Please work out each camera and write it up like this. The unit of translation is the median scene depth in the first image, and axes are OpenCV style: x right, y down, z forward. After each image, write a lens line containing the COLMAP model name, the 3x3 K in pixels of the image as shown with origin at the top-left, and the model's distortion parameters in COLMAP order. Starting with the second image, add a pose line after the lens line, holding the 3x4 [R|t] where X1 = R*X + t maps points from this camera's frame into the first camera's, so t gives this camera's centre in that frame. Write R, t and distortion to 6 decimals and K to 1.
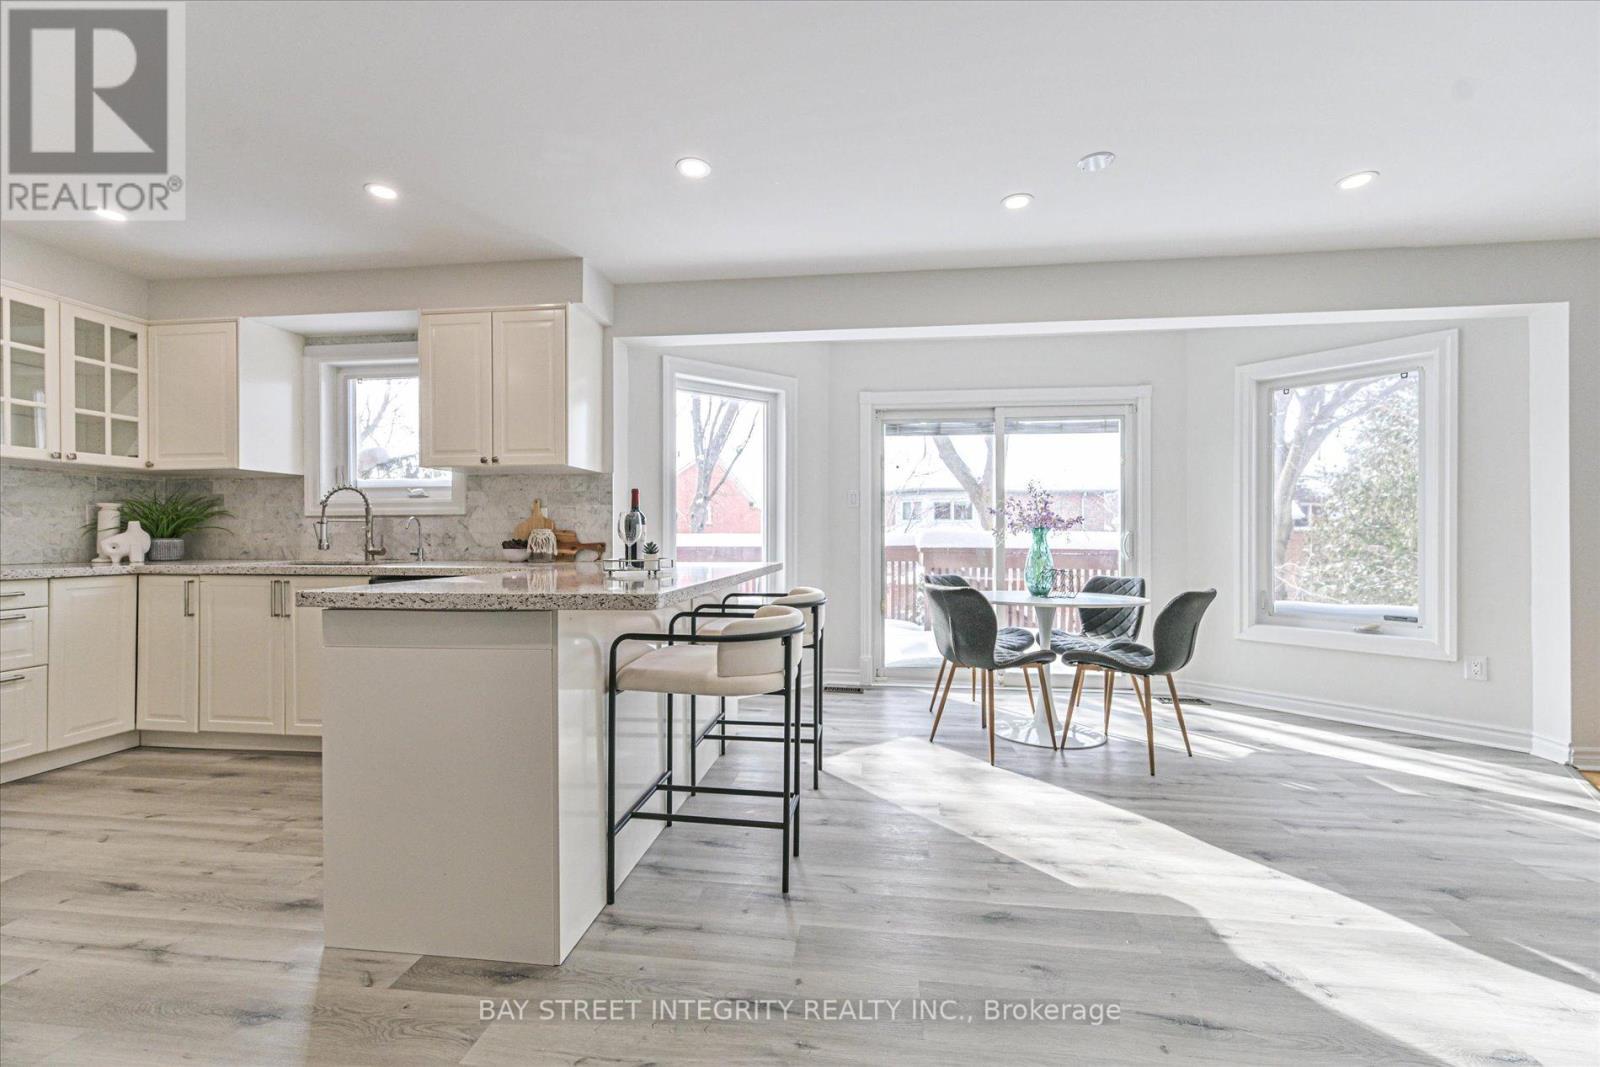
lens RADIAL K [[663.7, 0, 800.3], [0, 663.7, 534.4], [0, 0, 1]] dist [0.001341, 0.000631]
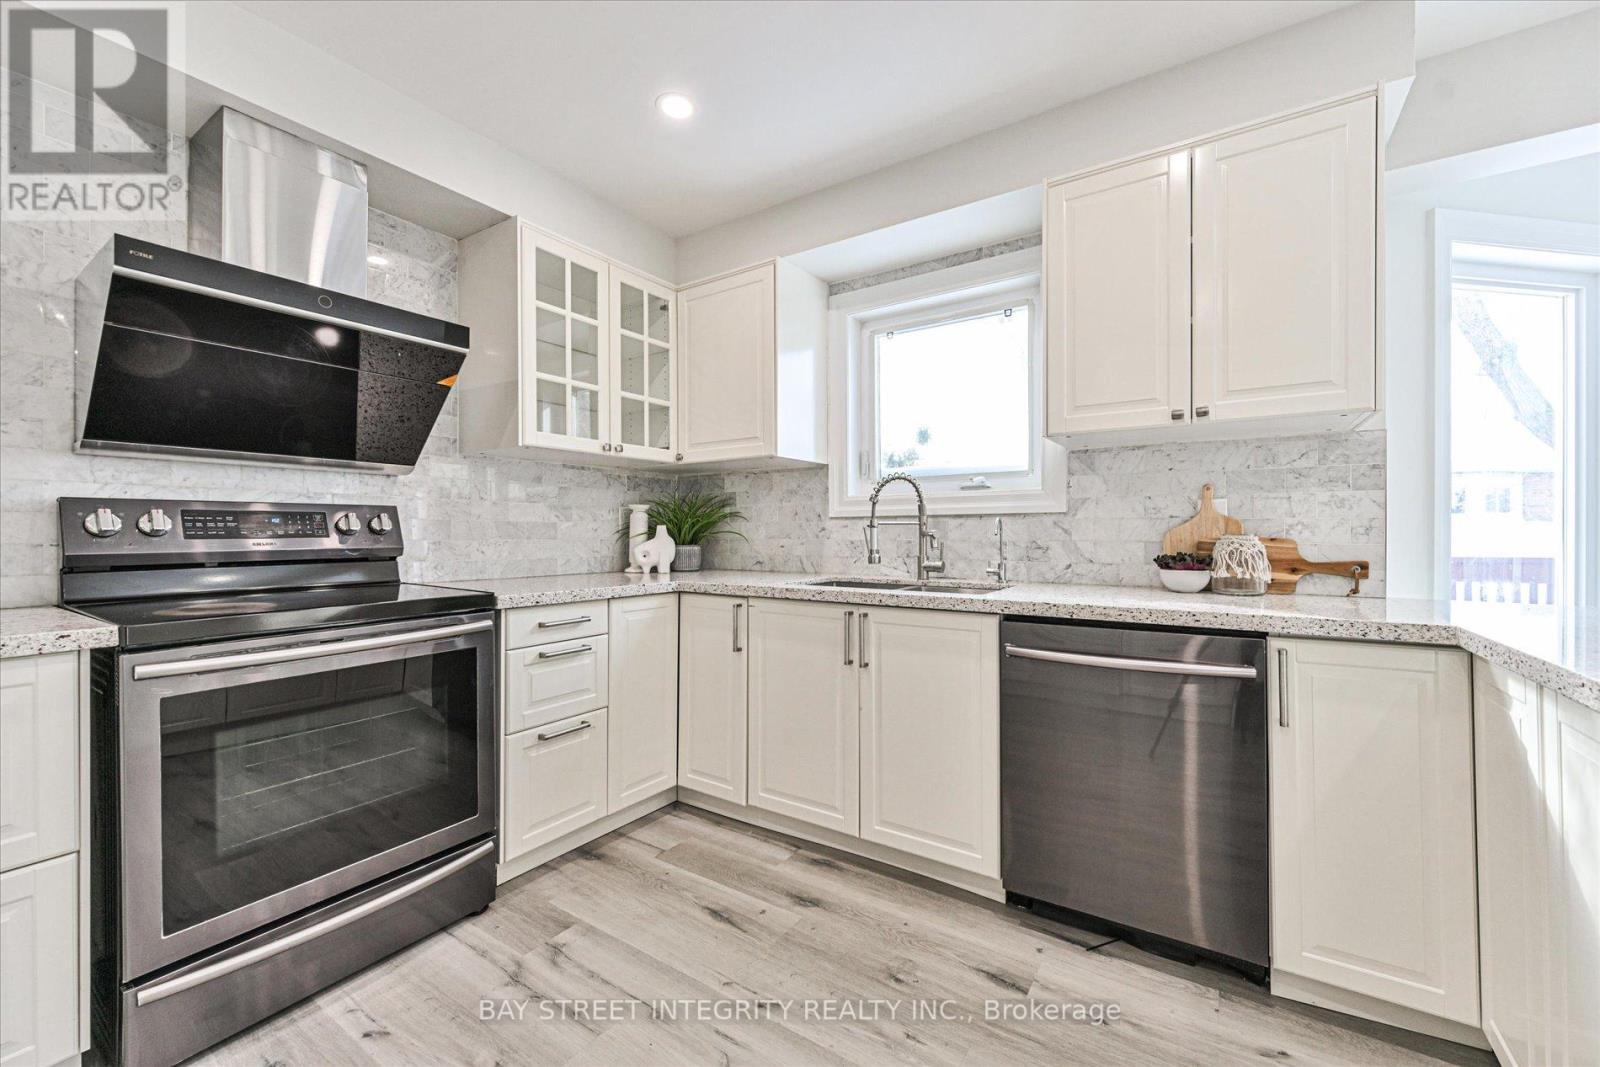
lens RADIAL K [[639.1, 0, 788.3], [0, 639.1, 531.7], [0, 0, 1]] dist [0.004893, 0.000371]
pose [[0.892952, -0.000180, -0.450152, -0.502837], [-0.000455, 0.999999, -0.001301, -0.011058], [0.450151, 0.001366, 0.892951, 0.350822]]
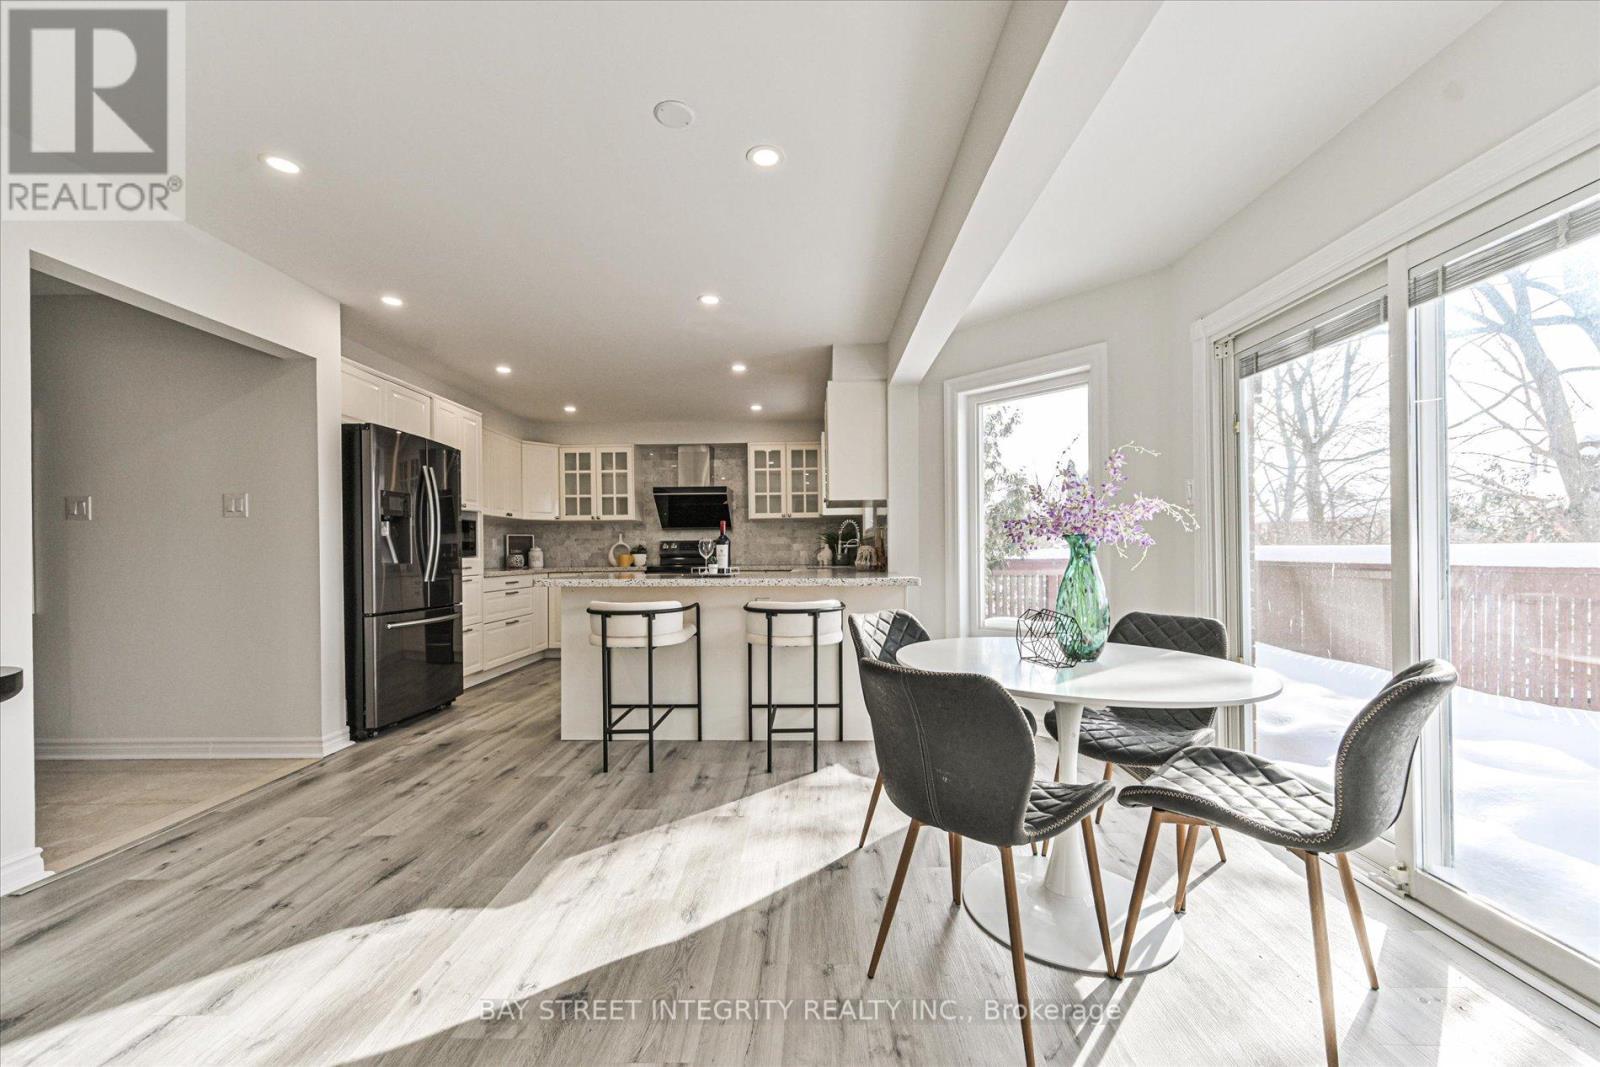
lens RADIAL K [[663.7, 0, 812.1], [0, 663.7, 541.9], [0, 0, 1]] dist [0.001341, 0.000631]
pose [[0.096103, -0.018256, -0.995204, 0.971214], [0.007472, 0.999817, -0.017619, 0.007061], [0.995343, -0.005743, 0.096222, 0.799917]]
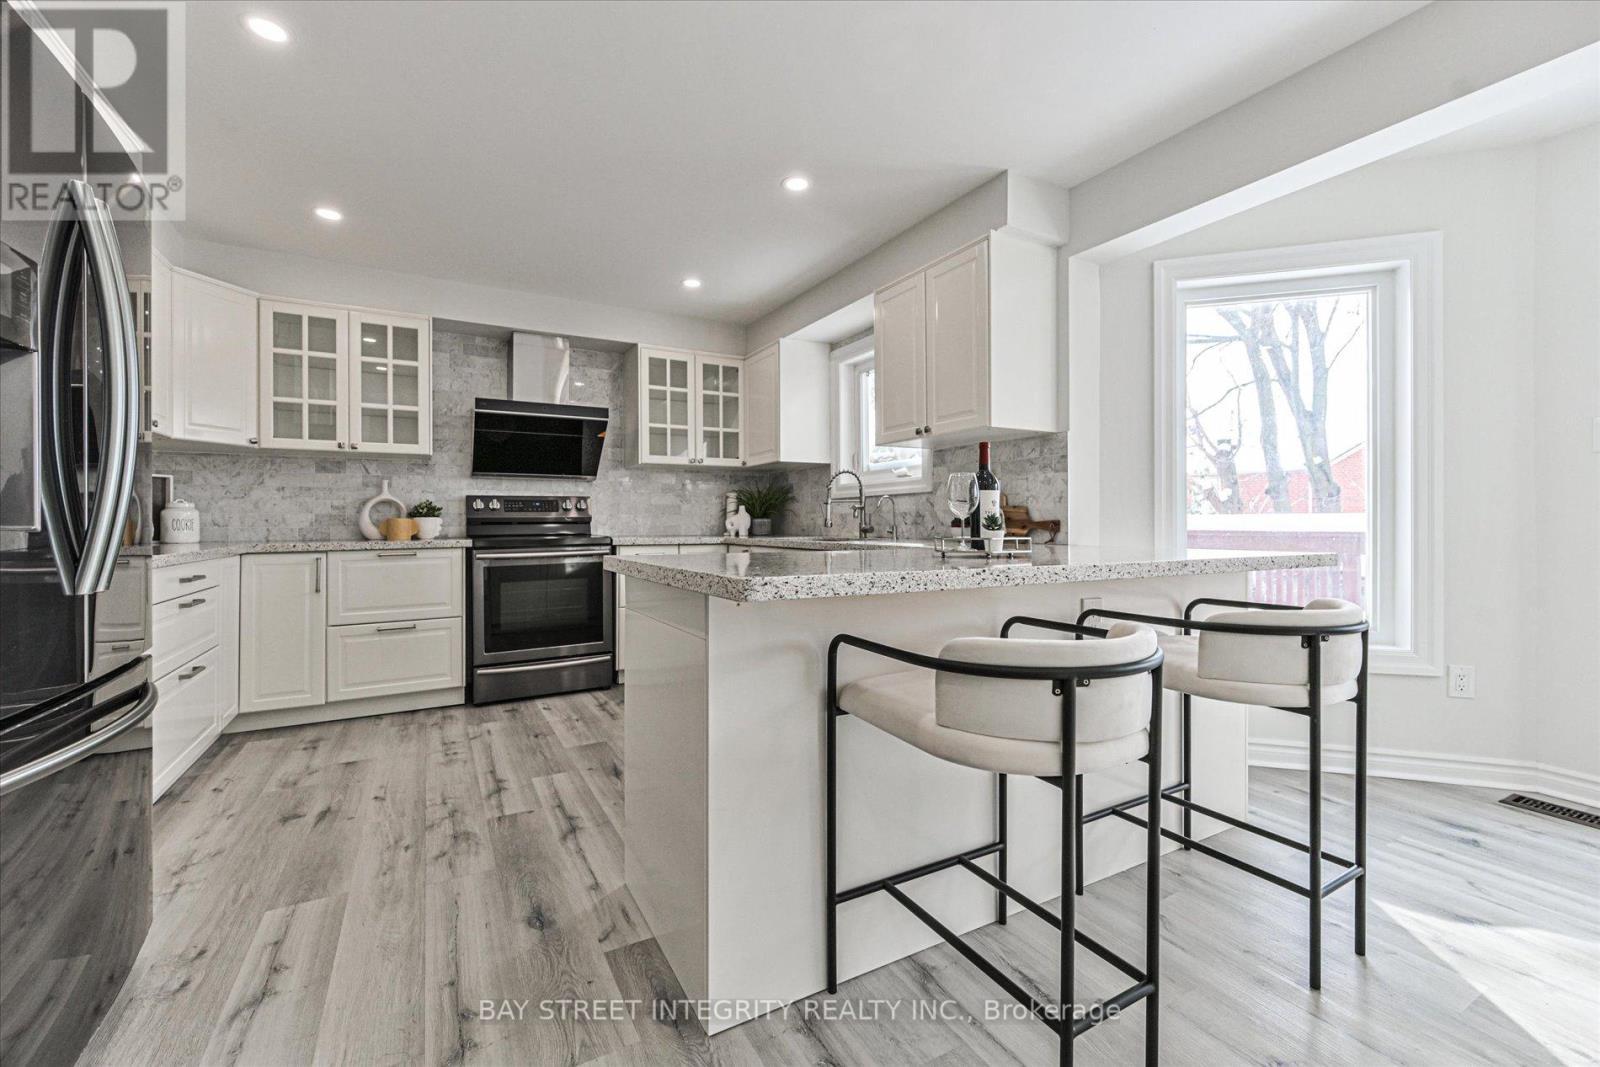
lens RADIAL K [[663.7, 0, 793.5], [0, 663.7, 520.2], [0, 0, 1]] dist [0.001341, 0.000631]
pose [[0.587641, -0.003688, -0.809113, 0.167501], [0.002150, 0.999993, -0.002997, 0.014583], [0.809119, 0.000021, 0.587645, 0.295388]]
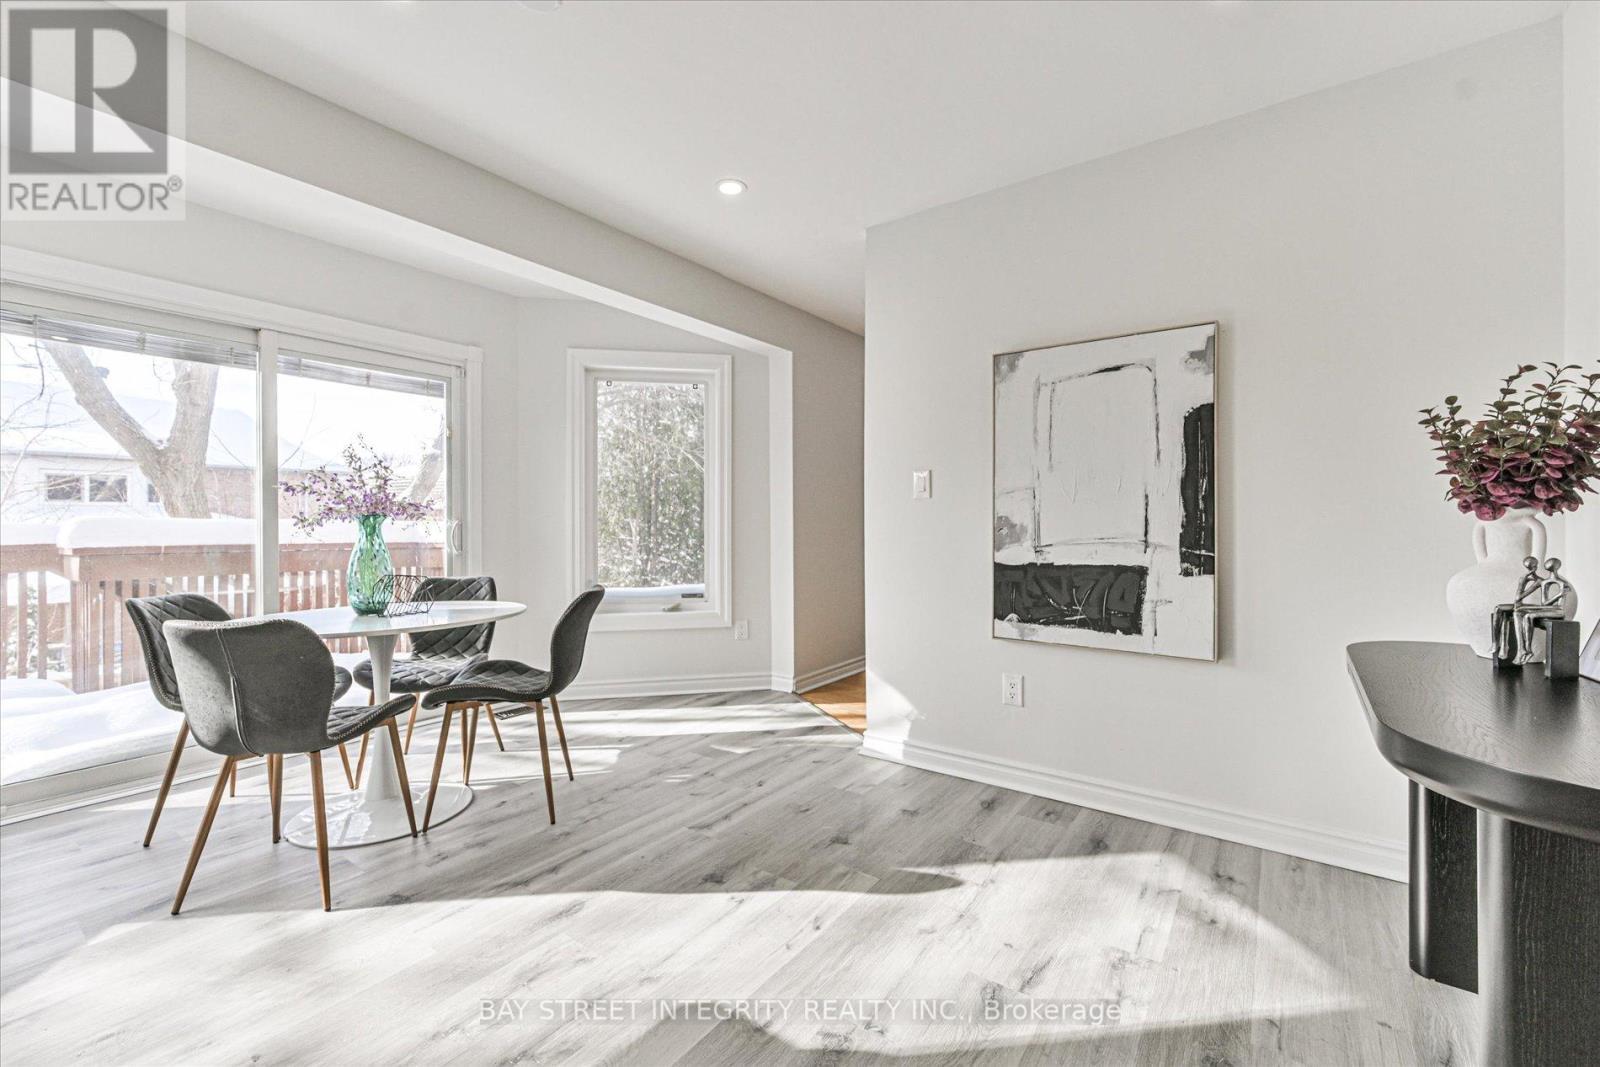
lens RADIAL K [[663.7, 0, 792.6], [0, 663.7, 521.2], [0, 0, 1]] dist [0.001341, 0.000631]
pose [[0.490899, -0.000758, 0.871216, -0.023803], [0.002904, 0.999995, -0.000767, -0.001669], [-0.871212, 0.002907, 0.490899, 0.309556]]
